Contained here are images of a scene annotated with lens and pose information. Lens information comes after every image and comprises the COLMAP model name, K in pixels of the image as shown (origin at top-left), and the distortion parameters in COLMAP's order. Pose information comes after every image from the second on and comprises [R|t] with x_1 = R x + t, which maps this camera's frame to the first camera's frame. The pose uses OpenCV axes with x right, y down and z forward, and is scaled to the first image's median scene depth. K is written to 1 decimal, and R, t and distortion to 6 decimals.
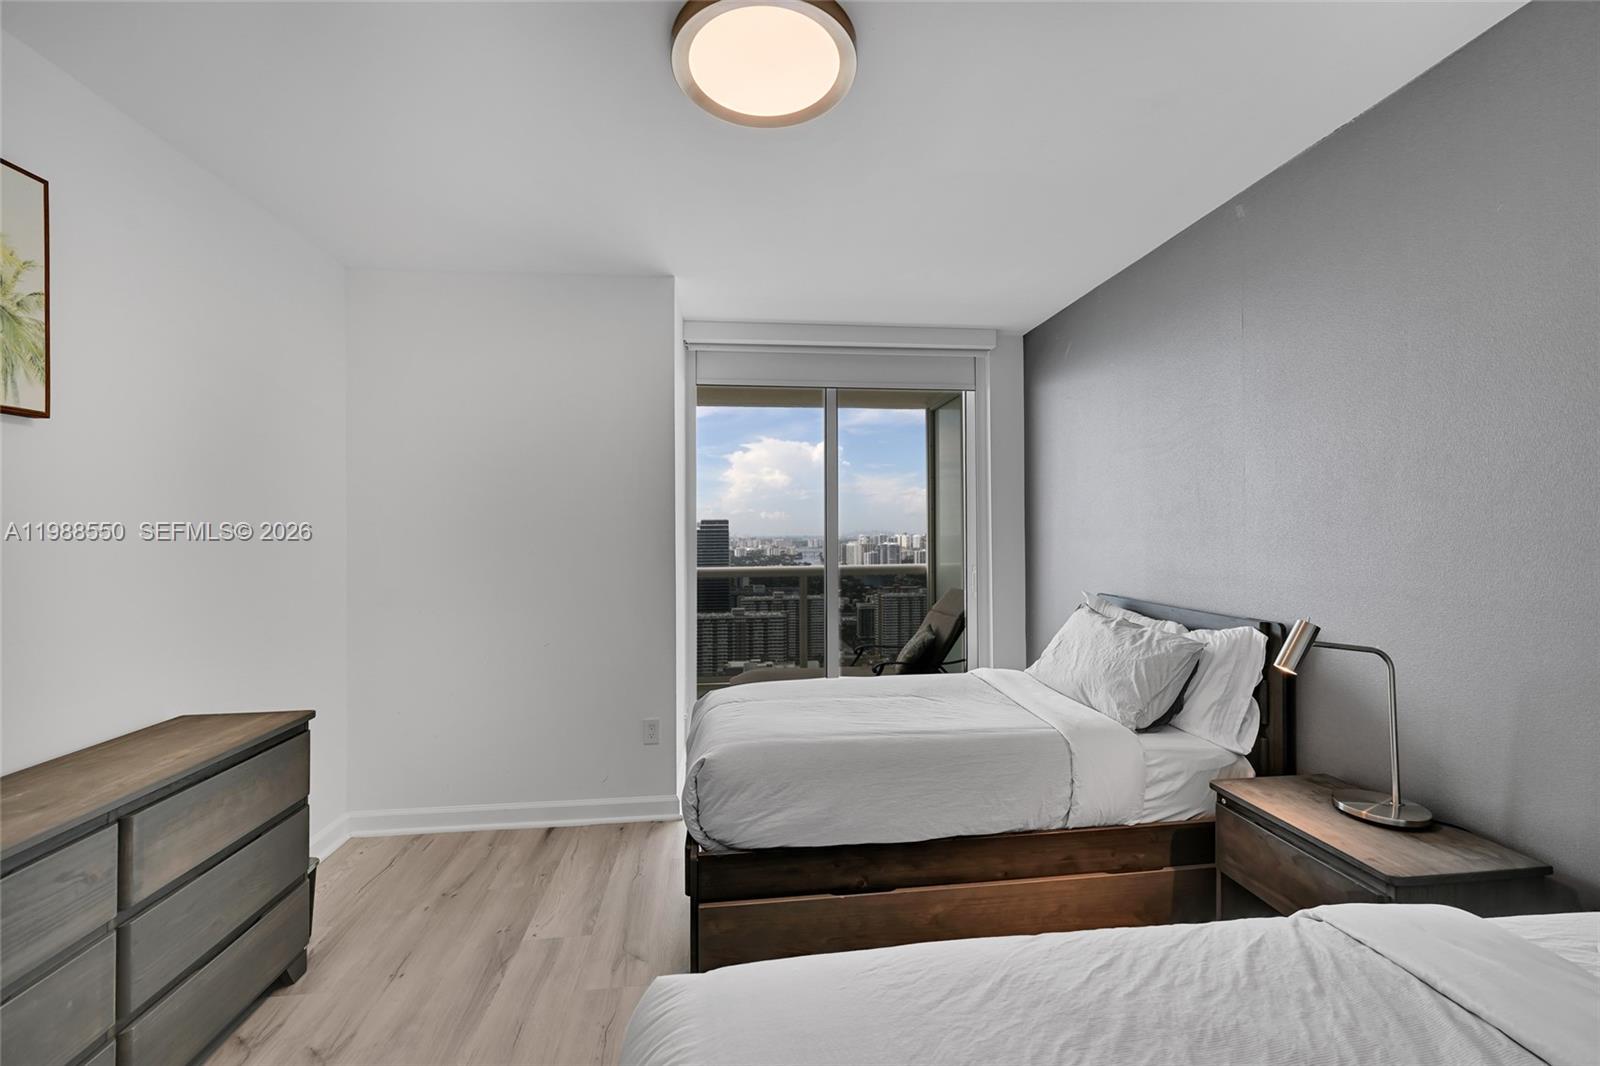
lens RADIAL K [[613.6, 0, 819.6], [0, 613.6, 539.7], [0, 0, 1]] dist [-0.011138, 0.000131]
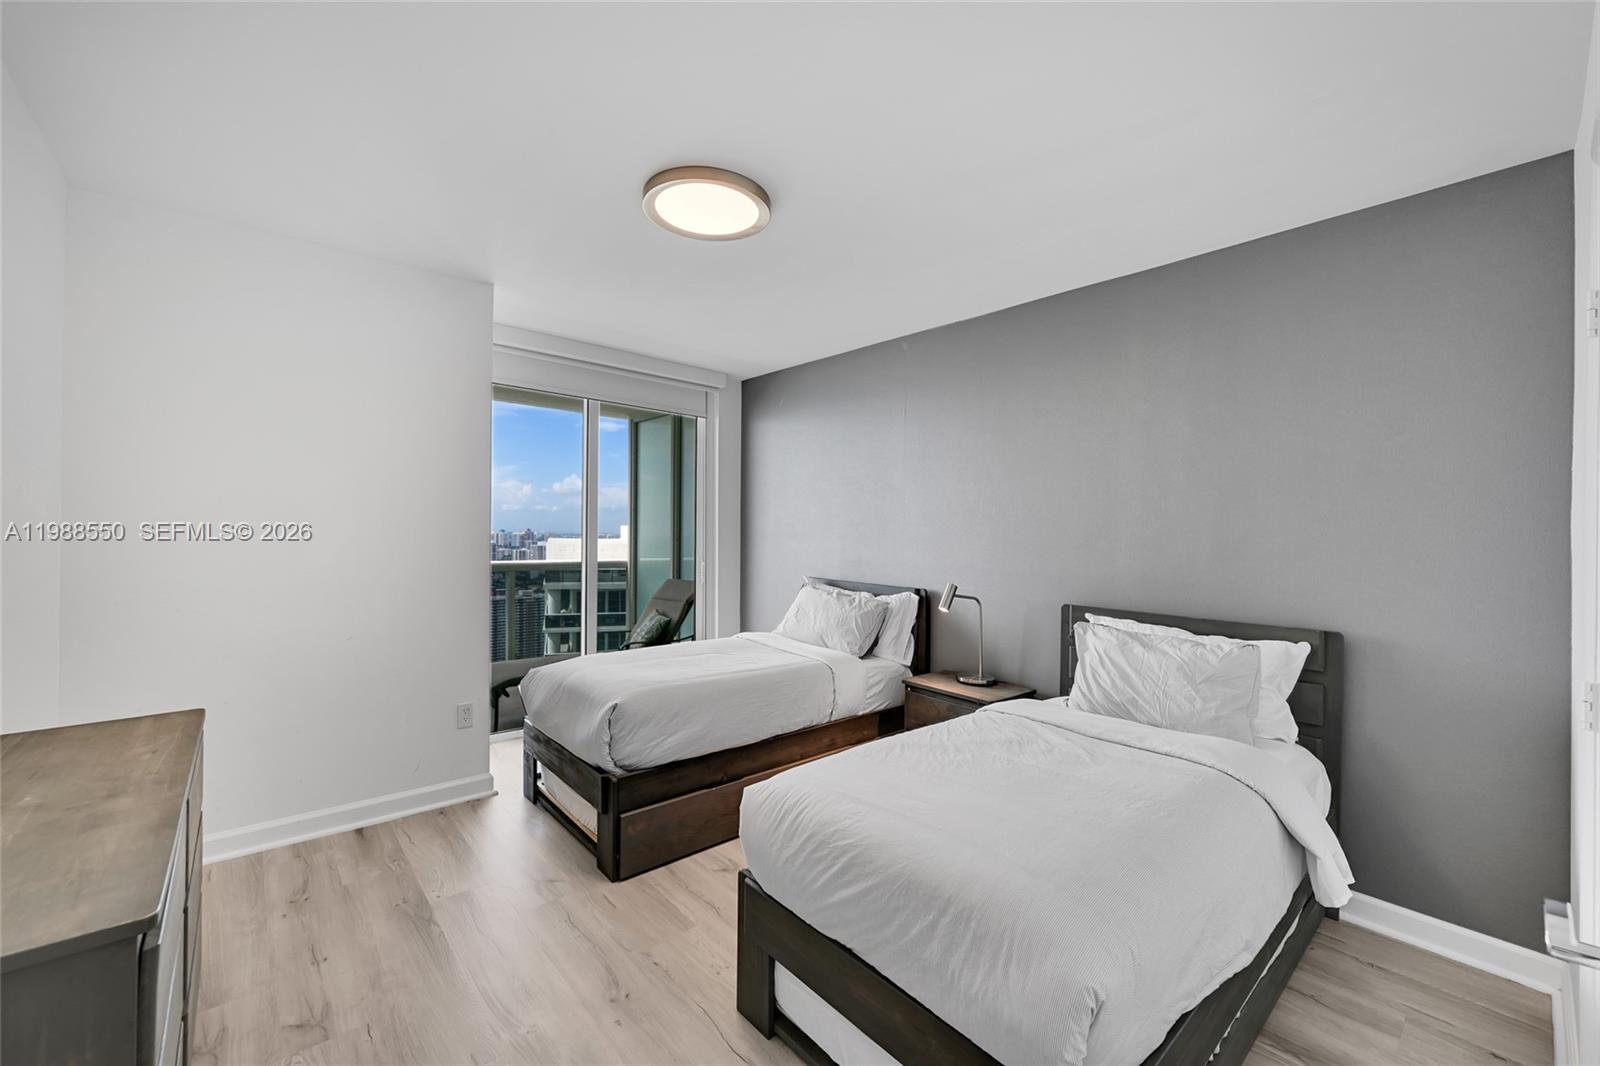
lens RADIAL K [[633.5, 0, 796.1], [0, 633.5, 533.6], [0, 0, 1]] dist [0.000347, -0.000018]
pose [[0.813025, 0.026670, 0.581618, -0.599380], [-0.018962, 0.999633, -0.019332, 0.020440], [-0.581920, 0.004688, 0.813232, -0.263963]]
